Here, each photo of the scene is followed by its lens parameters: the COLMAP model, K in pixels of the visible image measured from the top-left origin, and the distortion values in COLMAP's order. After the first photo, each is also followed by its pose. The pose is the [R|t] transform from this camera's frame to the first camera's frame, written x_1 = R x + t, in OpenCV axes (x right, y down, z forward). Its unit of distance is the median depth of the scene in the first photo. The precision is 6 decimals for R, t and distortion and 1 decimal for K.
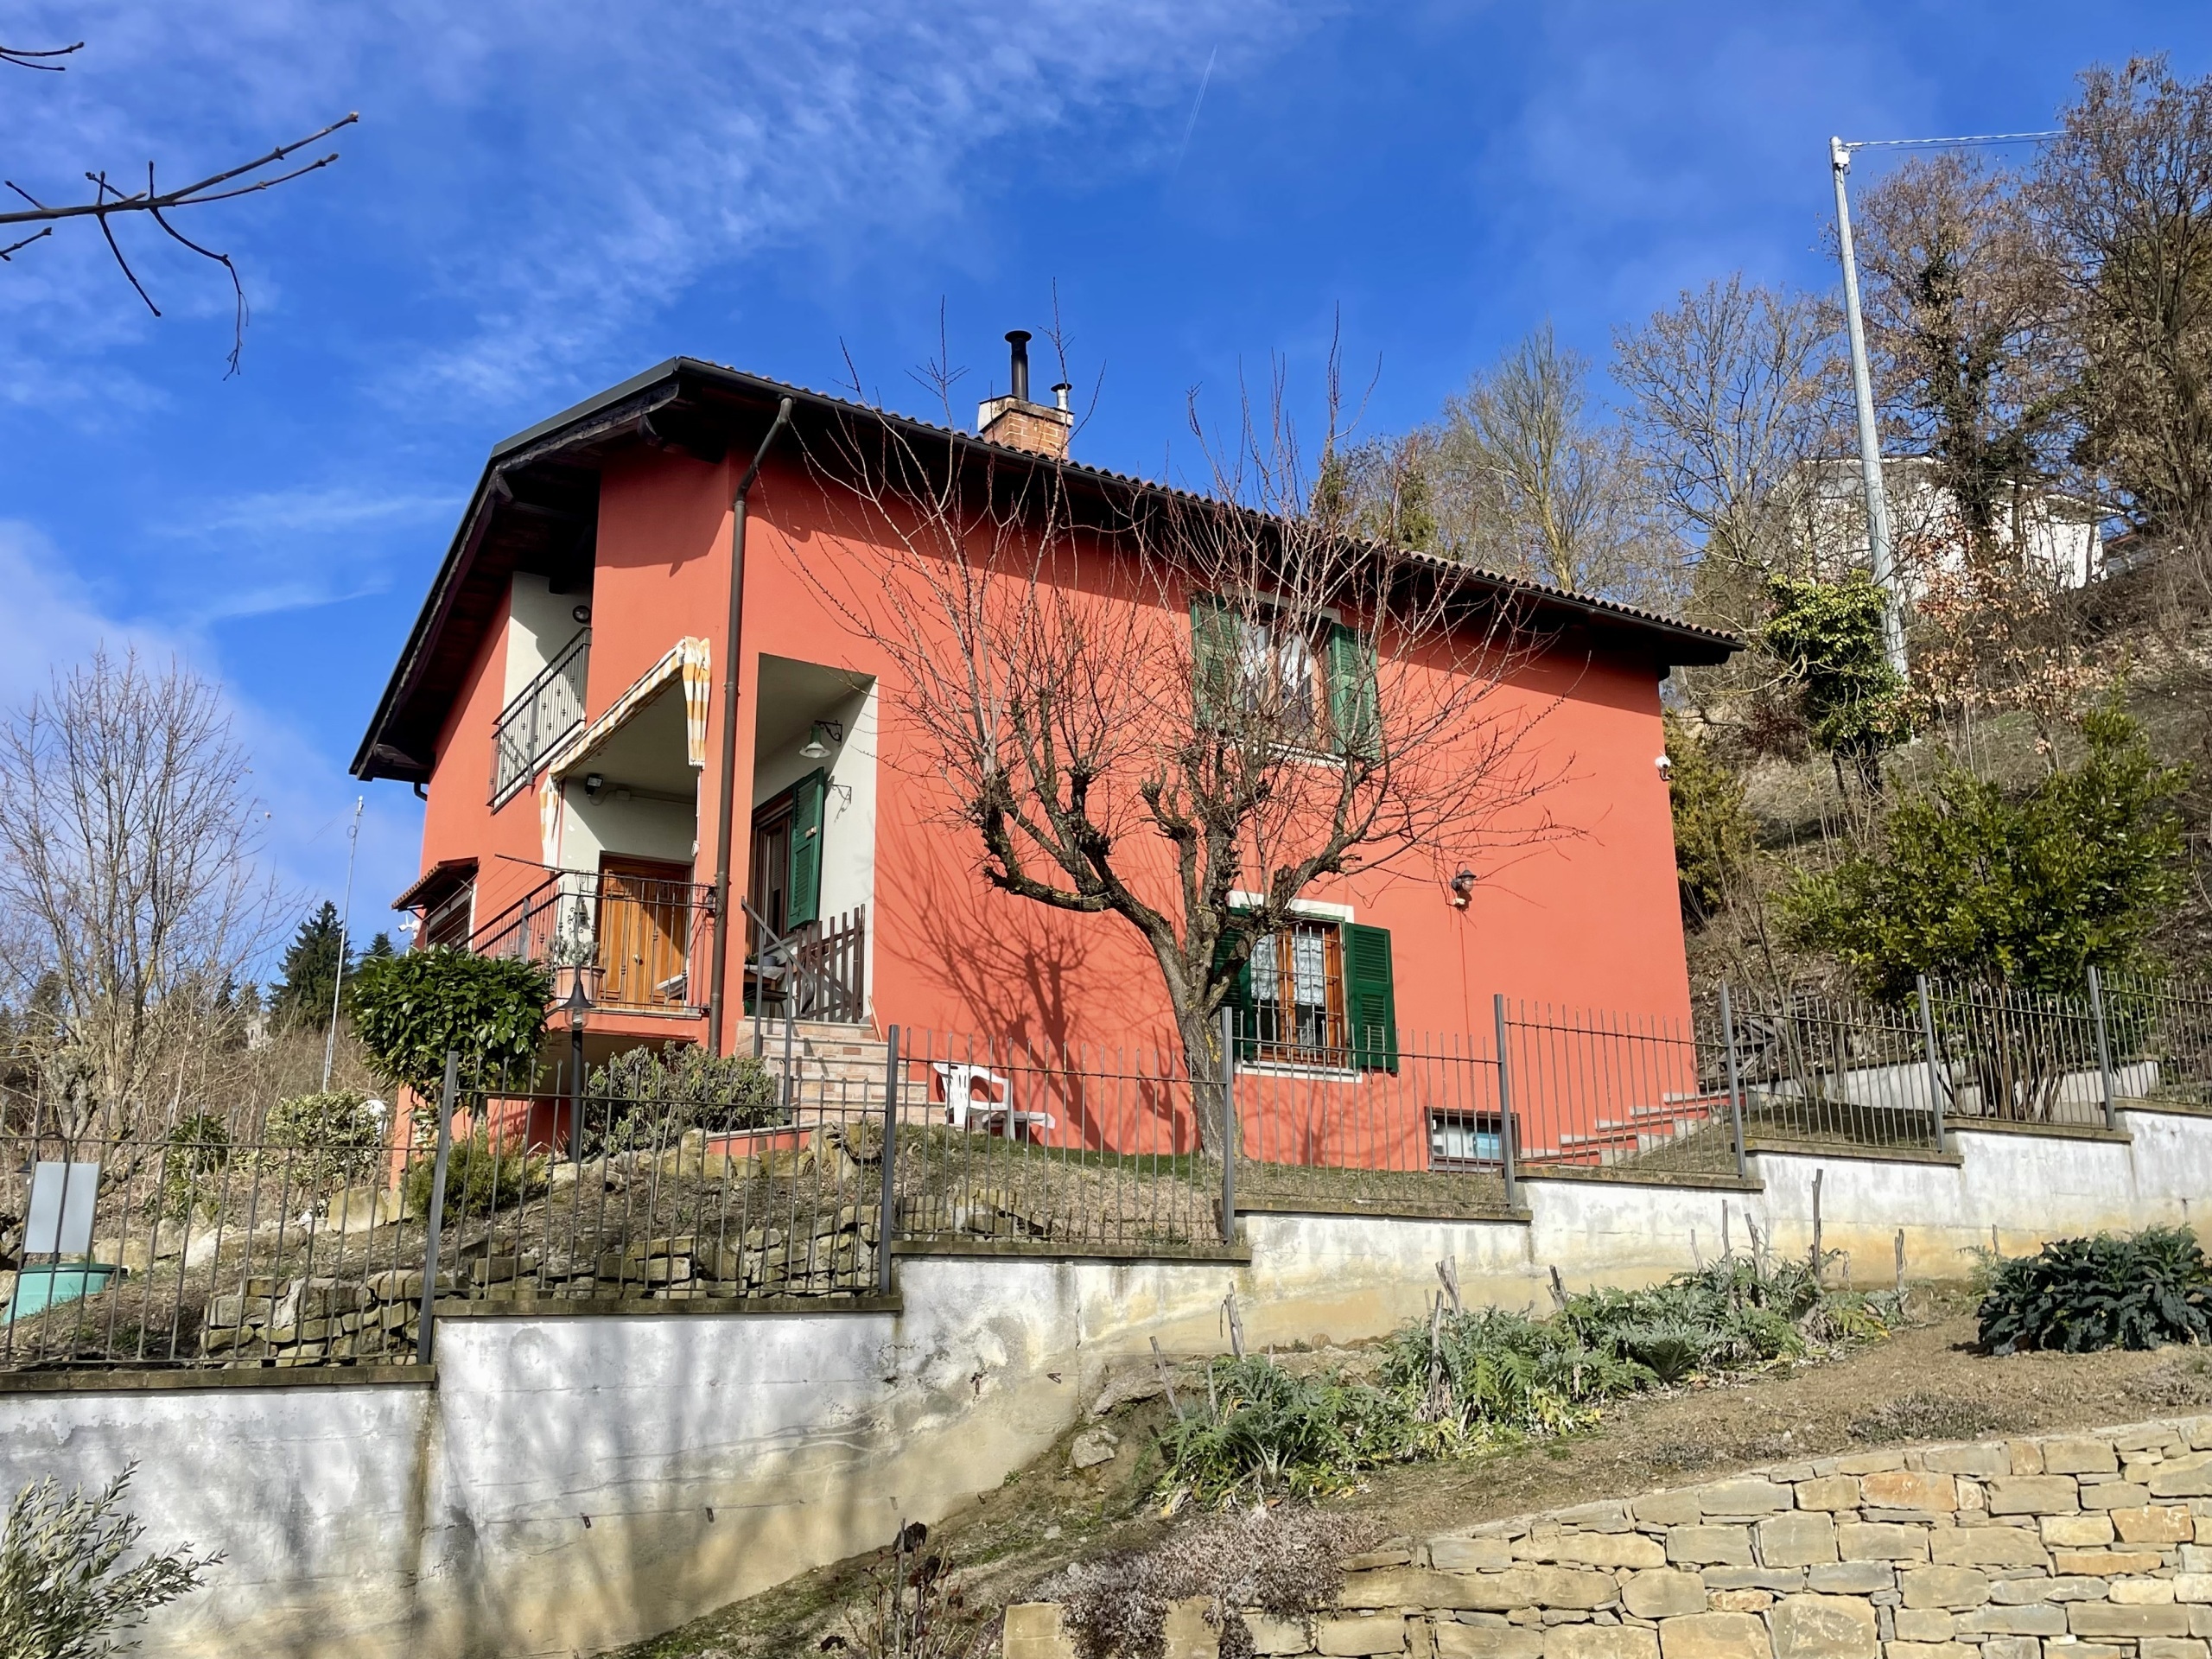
lens RADIAL K [[1819.7, 0, 1106.0], [0, 1819.7, 829.5], [0, 0, 1]] dist [0.051639, -0.001308]
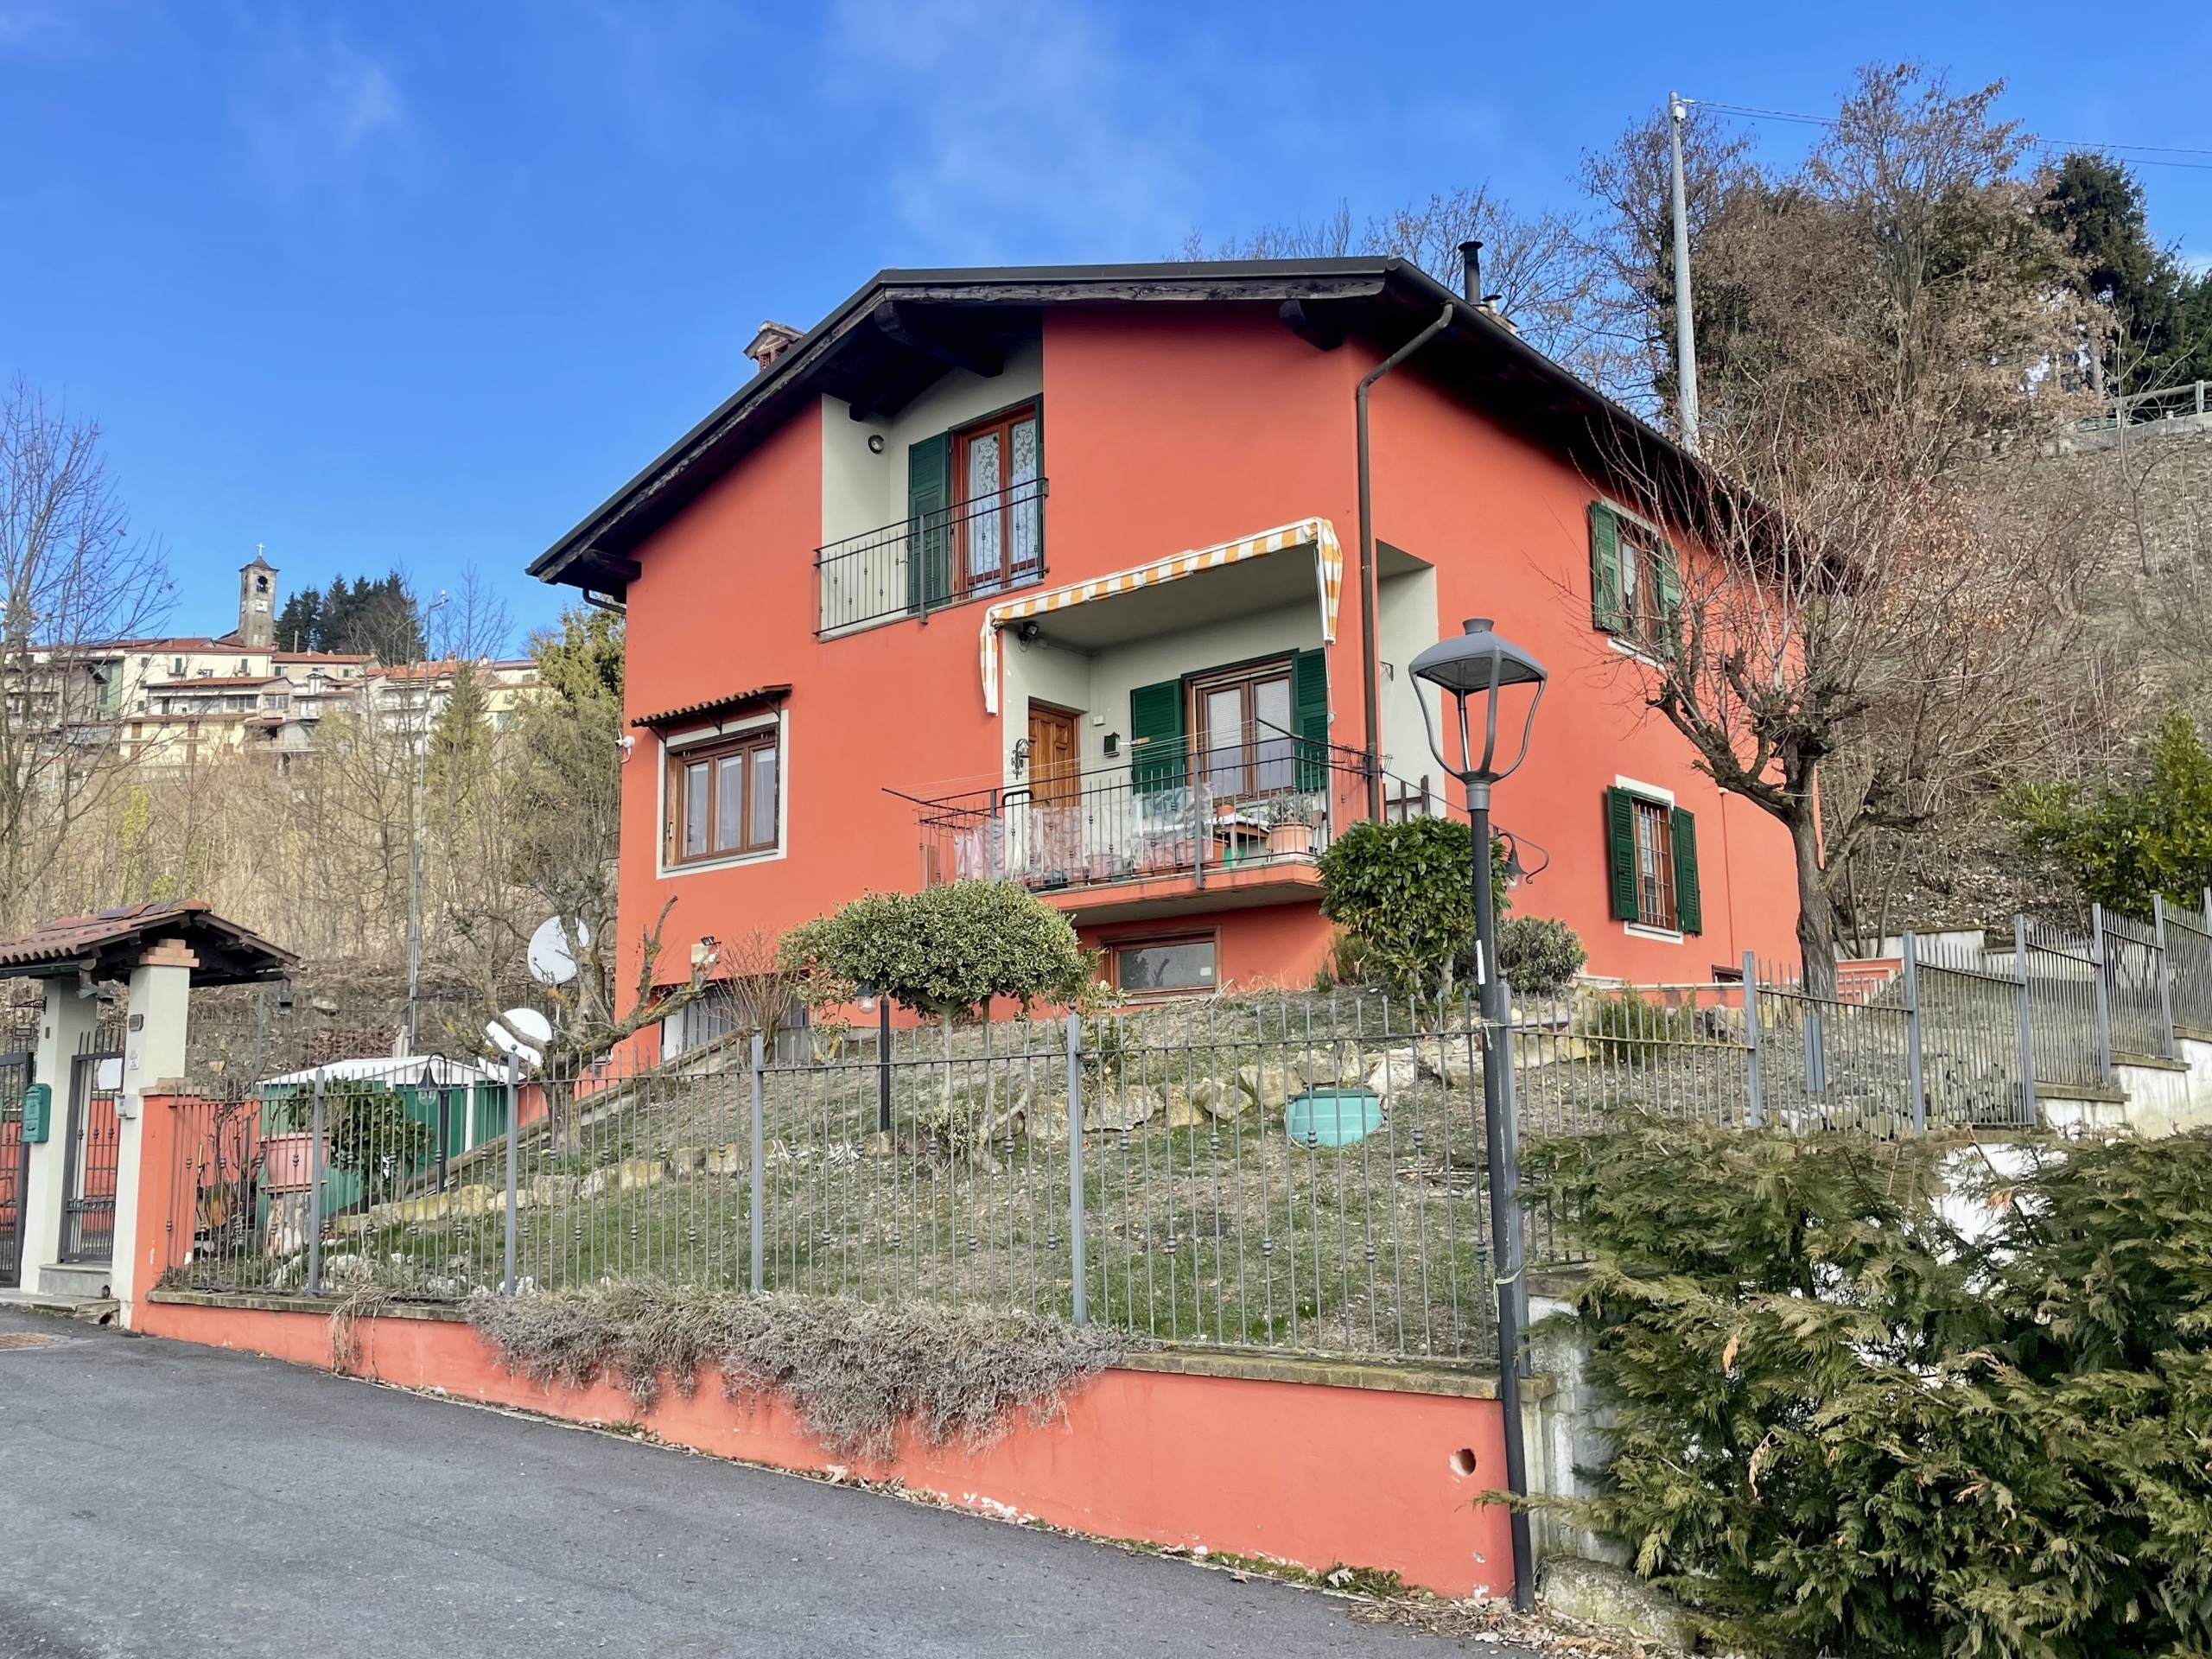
lens RADIAL K [[1819.7, 0, 1106.0], [0, 1819.7, 829.5], [0, 0, 1]] dist [0.051639, -0.001308]
pose [[0.957050, 0.052278, 0.285171, -0.605476], [-0.078790, 0.993489, 0.082294, -0.001059], [-0.279012, -0.101228, 0.954937, -0.005416]]
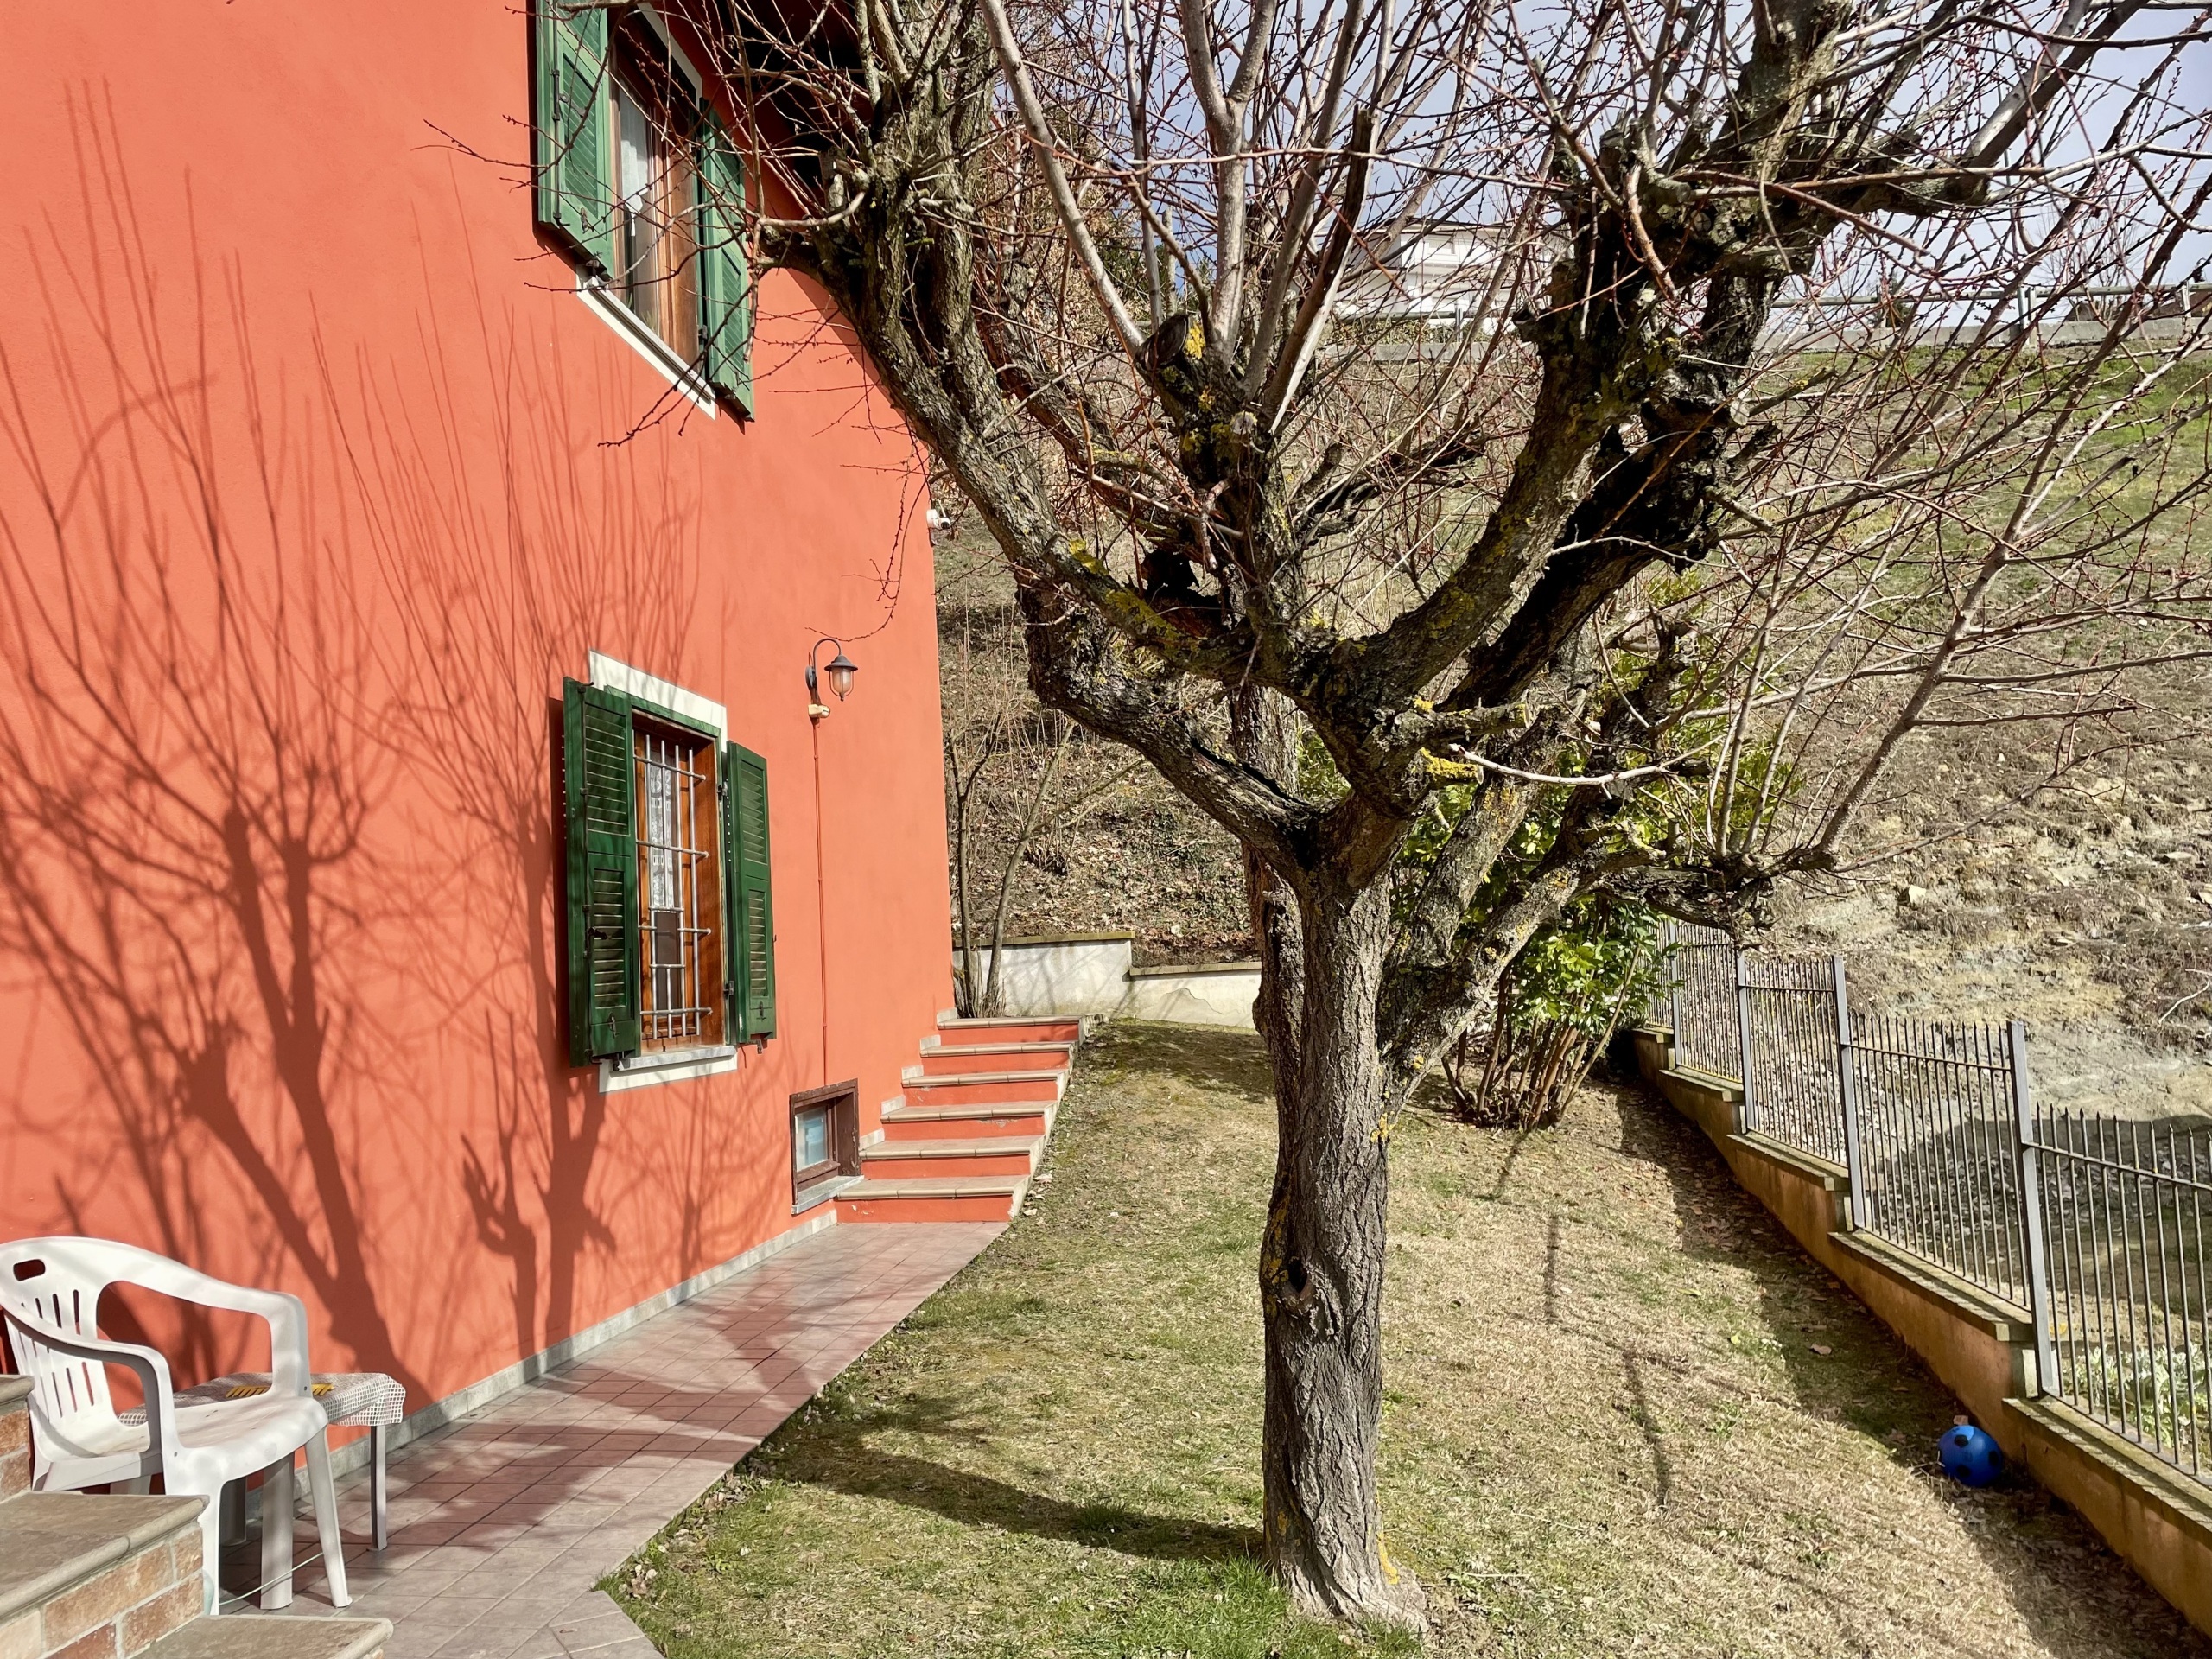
lens RADIAL K [[1692.2, 0, 1106.0], [0, 1692.2, 829.5], [0, 0, 1]] dist [-0.003232, -0.004391]
pose [[0.633384, 0.048604, 0.772310, -0.165647], [-0.166194, 0.983281, 0.074417, 0.026703], [-0.755781, -0.175487, 0.630872, 0.718278]]
